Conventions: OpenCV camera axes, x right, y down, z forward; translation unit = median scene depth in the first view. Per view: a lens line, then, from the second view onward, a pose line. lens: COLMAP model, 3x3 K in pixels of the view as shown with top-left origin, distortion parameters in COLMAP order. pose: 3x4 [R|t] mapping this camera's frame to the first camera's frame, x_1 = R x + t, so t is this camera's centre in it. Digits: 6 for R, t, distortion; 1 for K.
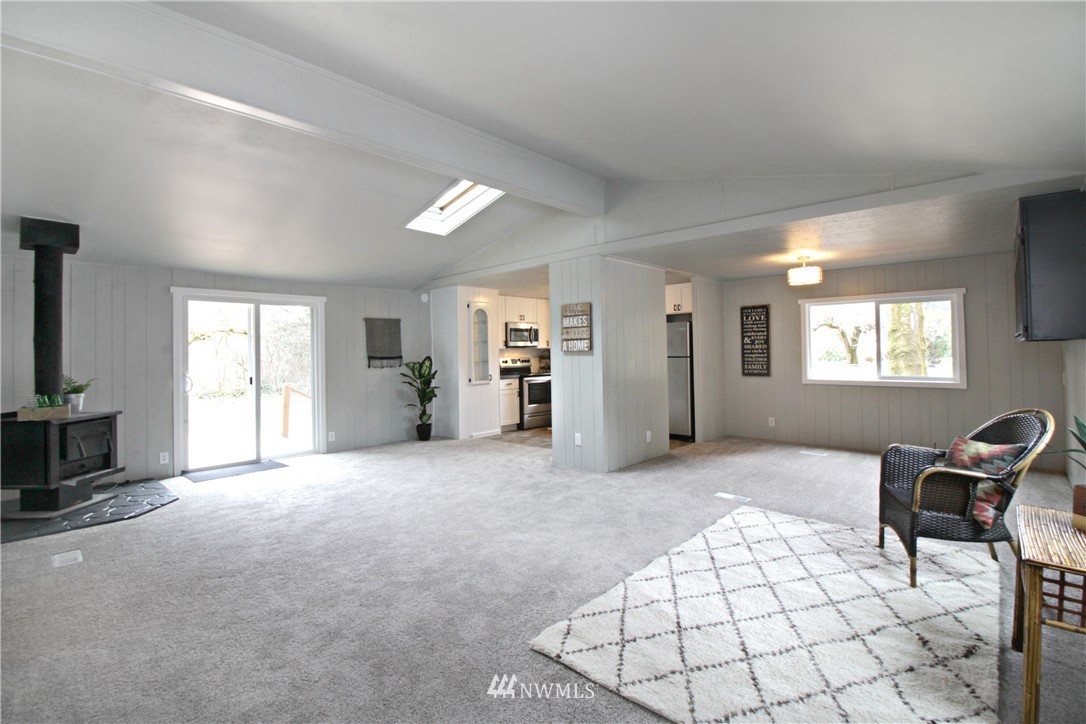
lens RADIAL K [[504.8, 0, 543.4], [0, 504.8, 356.2], [0, 0, 1]] dist [-0.001545, 0.000213]
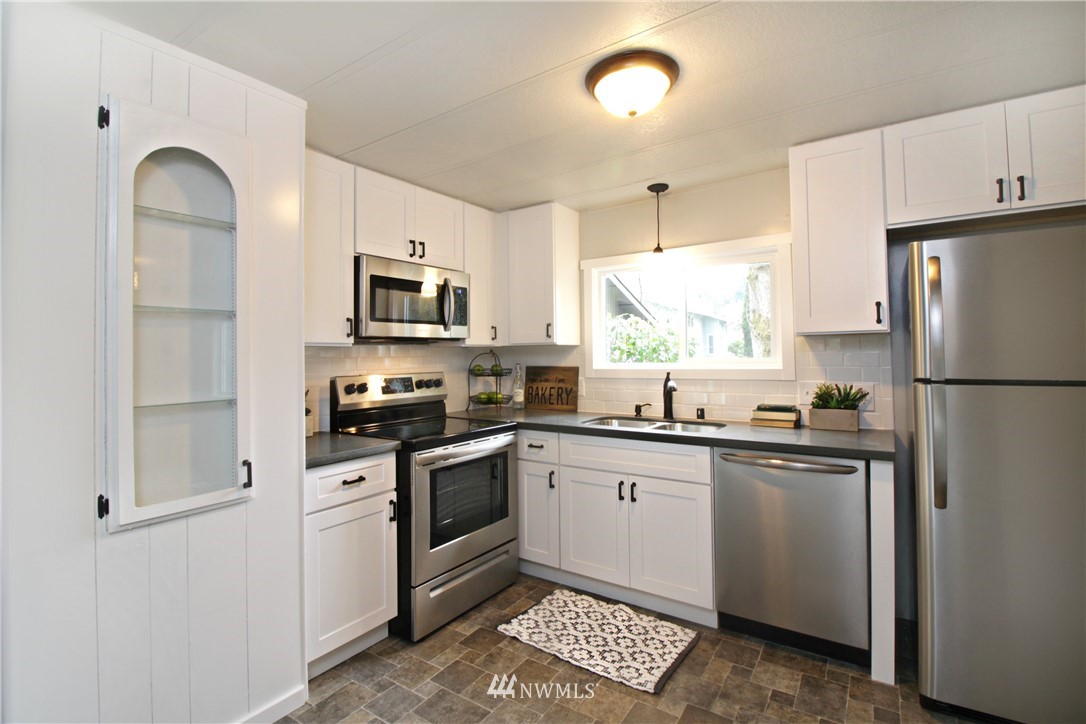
lens RADIAL K [[504.8, 0, 543.5], [0, 504.8, 357.9], [0, 0, 1]] dist [-0.001545, 0.000213]
pose [[0.990362, 0.003455, 0.138458, -0.007226], [-0.003016, 0.999990, -0.003382, -0.007169], [-0.138468, 0.002932, 0.990363, 0.717557]]
